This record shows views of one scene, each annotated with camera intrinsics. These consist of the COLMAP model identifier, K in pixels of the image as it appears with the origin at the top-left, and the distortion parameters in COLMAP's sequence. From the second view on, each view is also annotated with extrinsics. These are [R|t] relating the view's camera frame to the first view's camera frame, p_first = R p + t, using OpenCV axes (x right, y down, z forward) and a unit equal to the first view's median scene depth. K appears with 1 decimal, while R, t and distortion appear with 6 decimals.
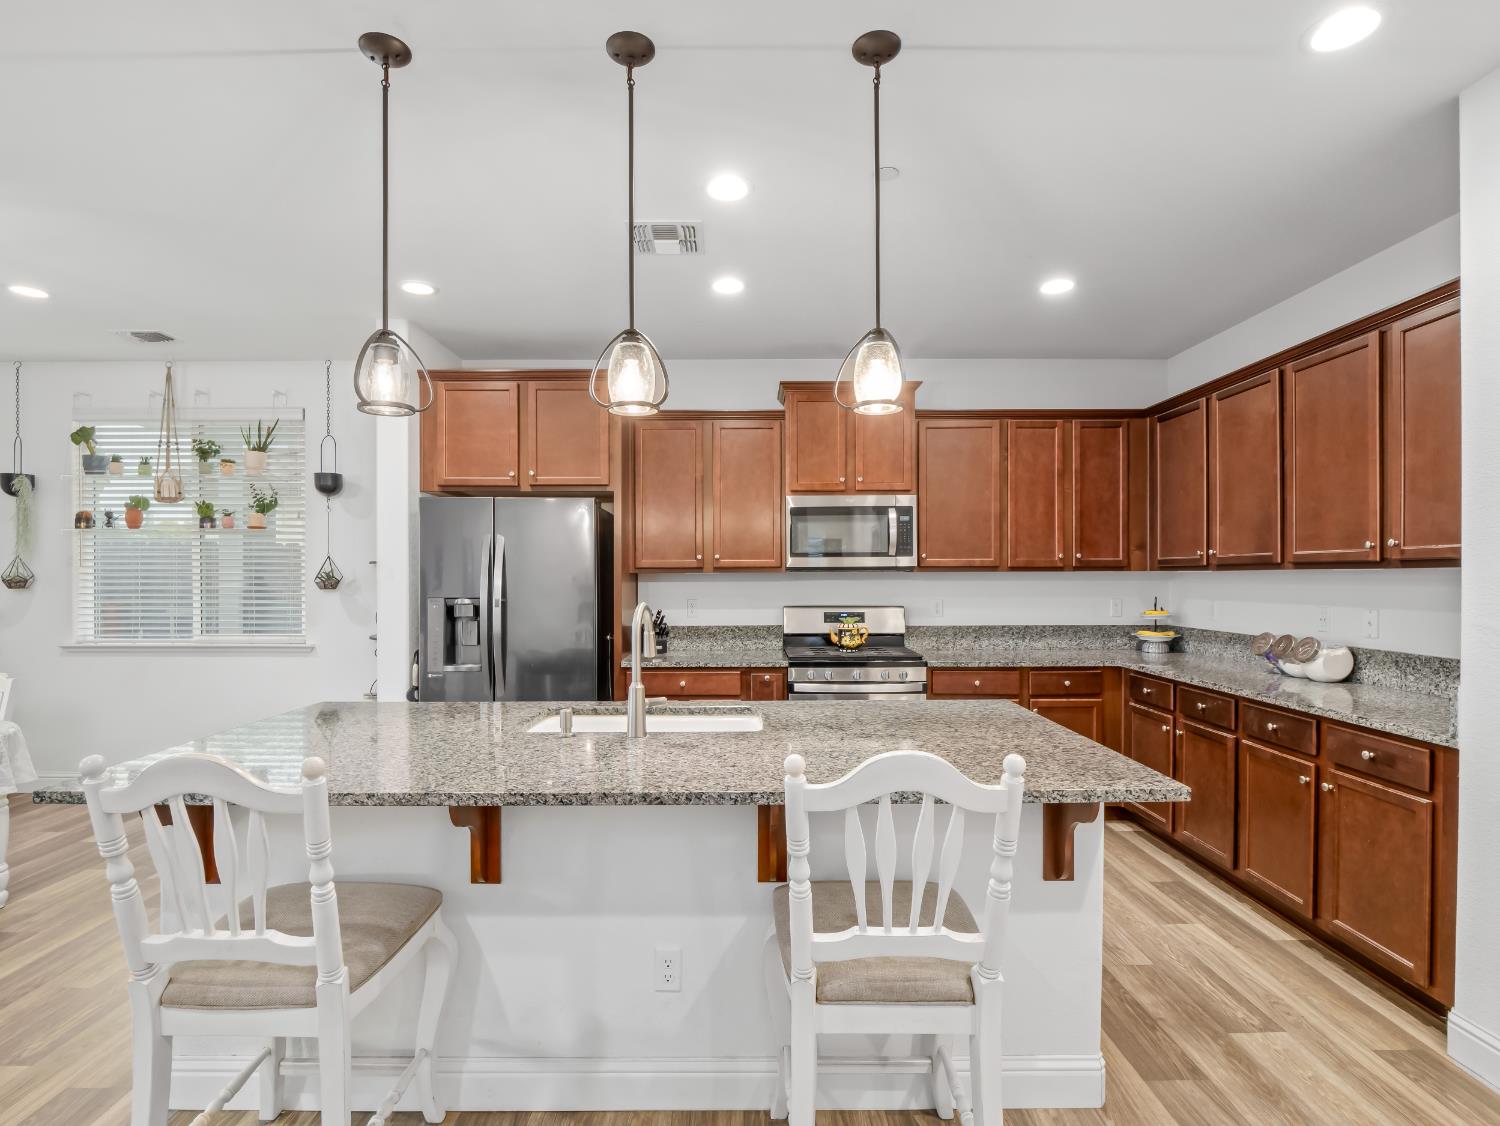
lens RADIAL K [[795.1, 0, 743.8], [0, 795.1, 569.7], [0, 0, 1]] dist [-0.000647, 0.000123]
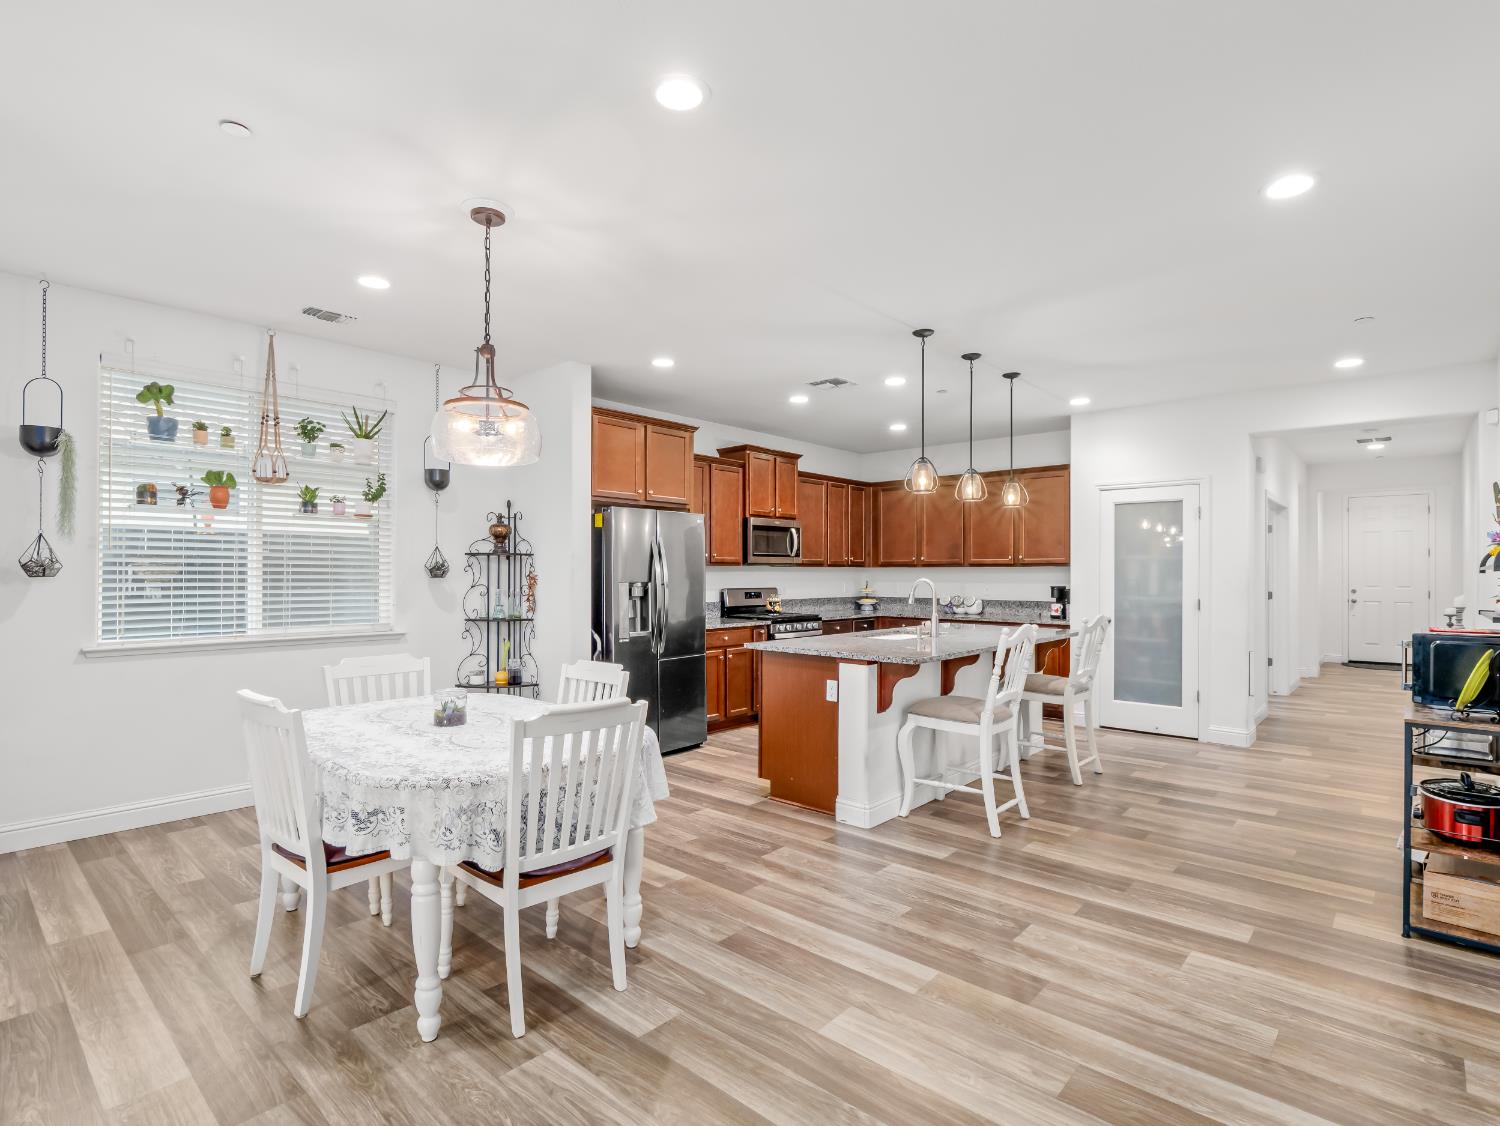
lens RADIAL K [[757.6, 0, 747.9], [0, 757.6, 570.2], [0, 0, 1]] dist [-0.001182, -0.000406]
pose [[0.662457, 0.006935, 0.749068, -1.053014], [-0.008518, 0.999962, -0.001725, 0.013554], [-0.749052, -0.005238, 0.662491, 0.007139]]
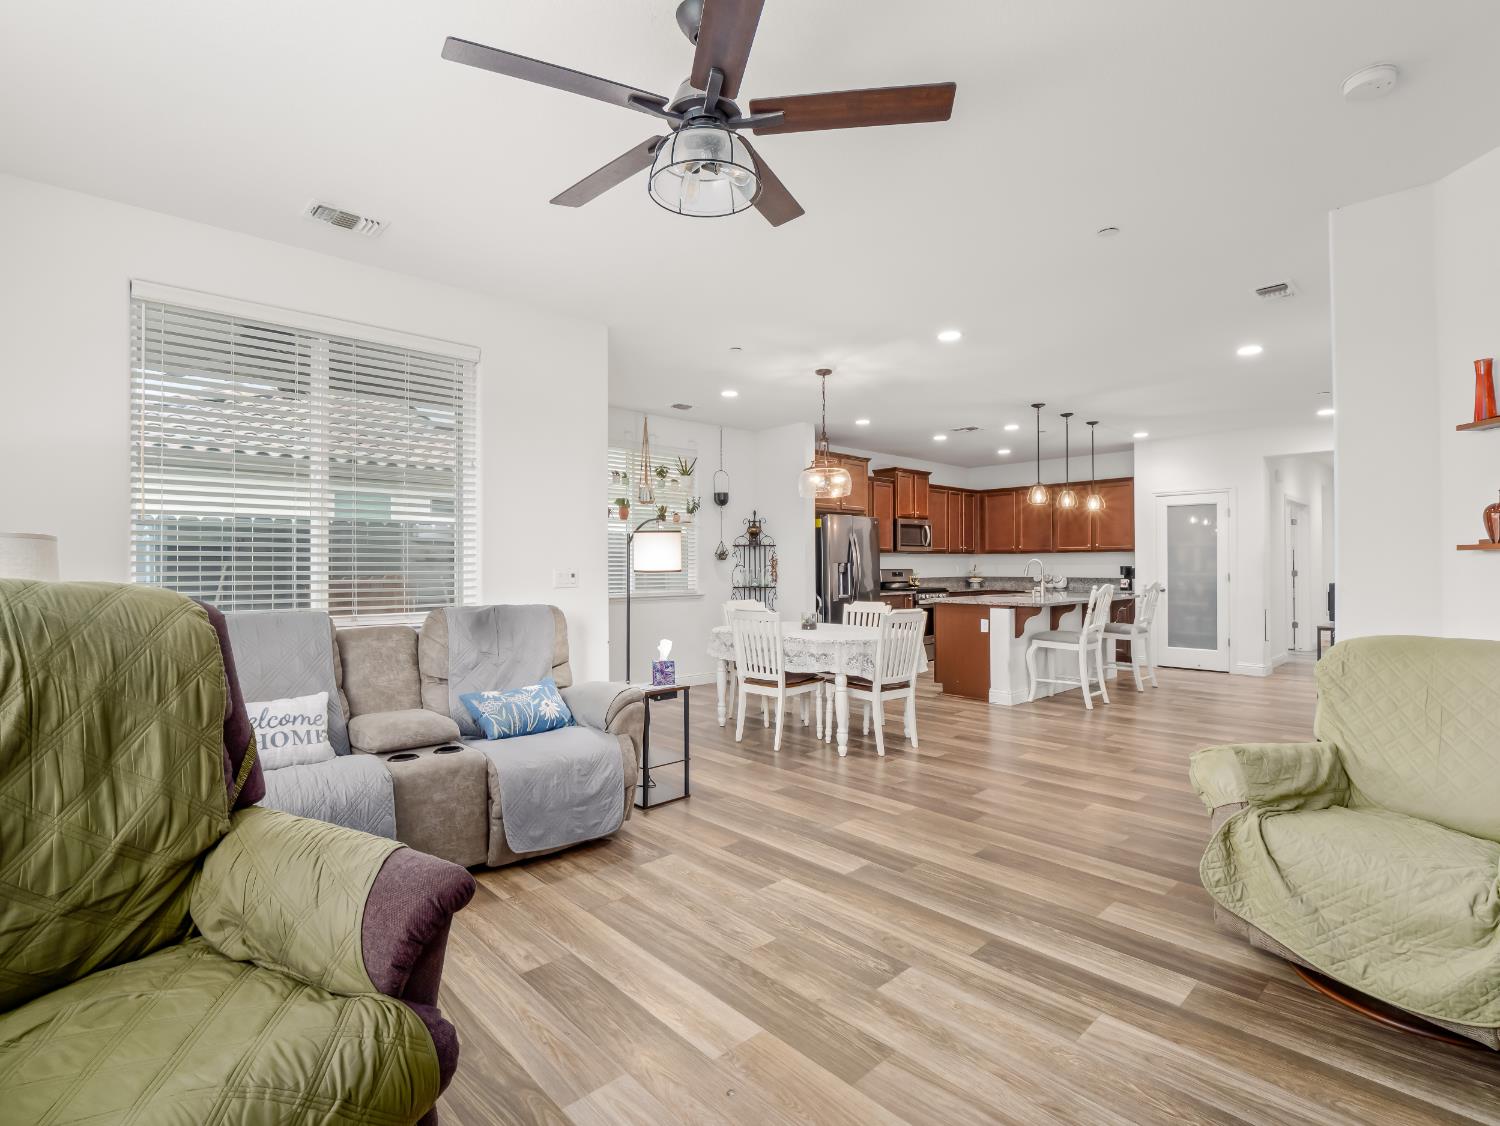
lens RADIAL K [[724.7, 0, 747.5], [0, 724.7, 560.3], [0, 0, 1]] dist [-0.010813, -0.001241]
pose [[0.727538, 0.004919, 0.686049, -1.612743], [-0.002437, 0.999987, -0.004586, 0.033177], [-0.686063, 0.001665, 0.727541, -0.181597]]
